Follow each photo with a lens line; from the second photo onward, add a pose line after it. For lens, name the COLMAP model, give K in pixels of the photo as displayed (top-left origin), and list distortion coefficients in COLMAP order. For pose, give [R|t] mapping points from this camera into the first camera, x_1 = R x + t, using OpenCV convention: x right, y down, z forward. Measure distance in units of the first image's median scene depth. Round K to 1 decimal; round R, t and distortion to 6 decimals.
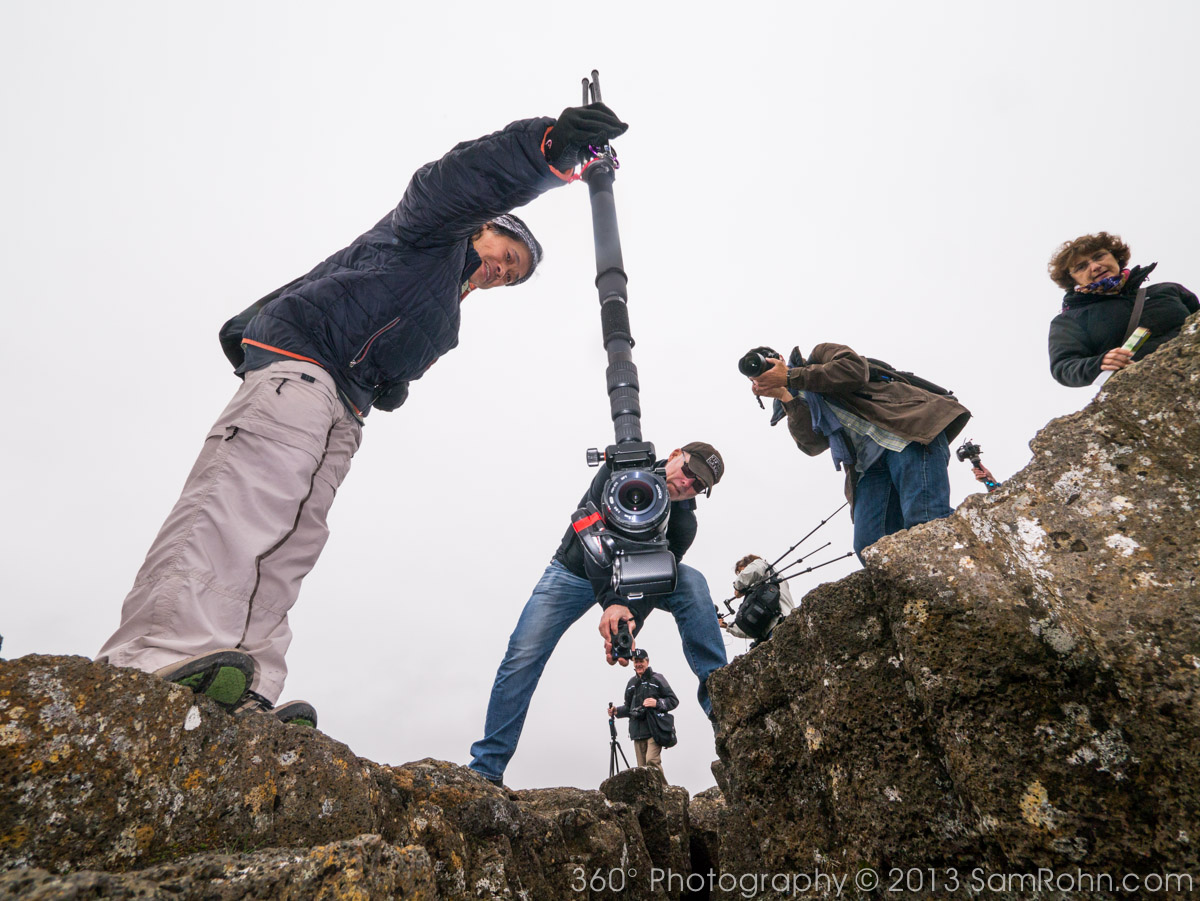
lens RADIAL K [[493.7, 0, 600.0], [0, 493.7, 450.5], [0, 0, 1]] dist [-0.003175, -0.000215]
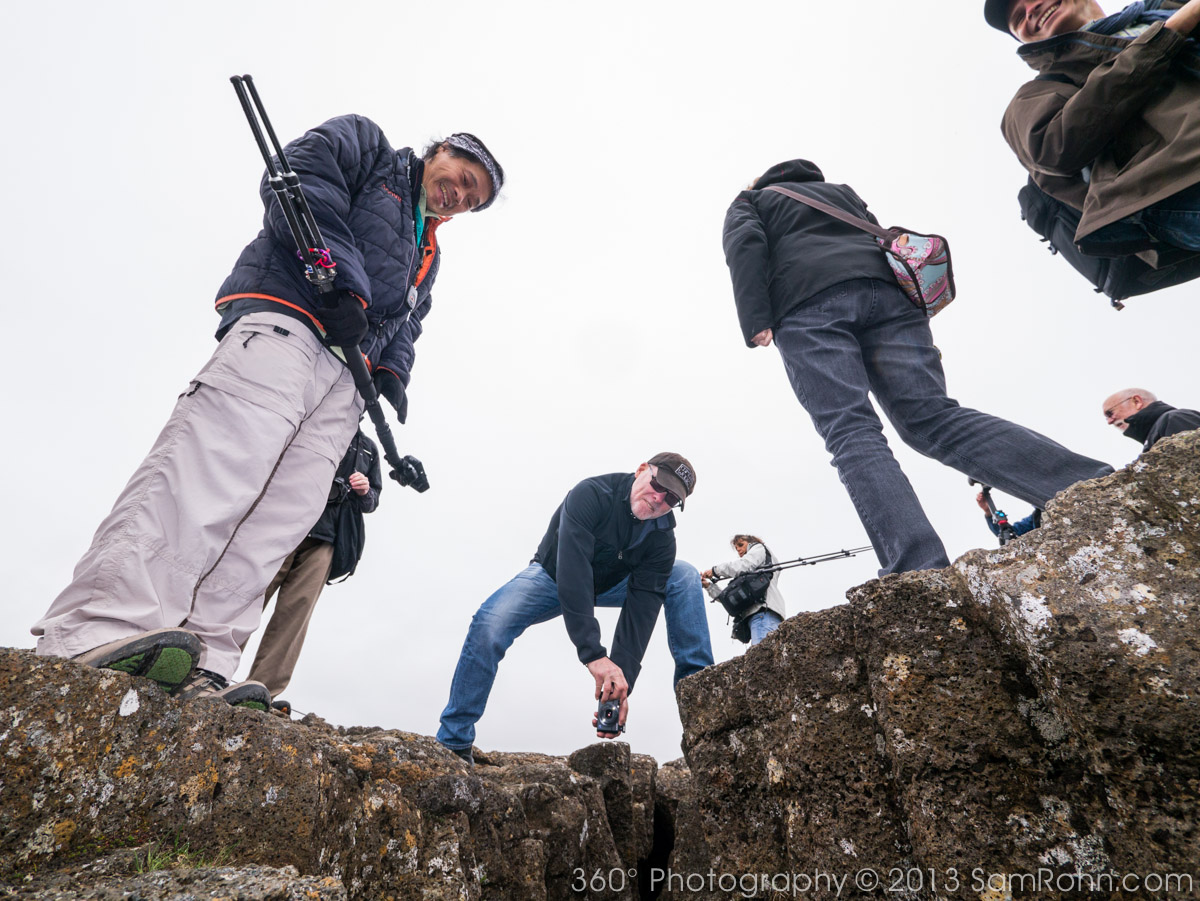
lens RADIAL K [[493.7, 0, 600.0], [0, 493.7, 450.5], [0, 0, 1]] dist [-0.003175, -0.000215]
pose [[0.996743, 0.080561, -0.003632, 0.054909], [-0.080076, 0.994062, 0.073678, -0.098892], [0.009546, -0.073147, 0.997275, 0.098029]]
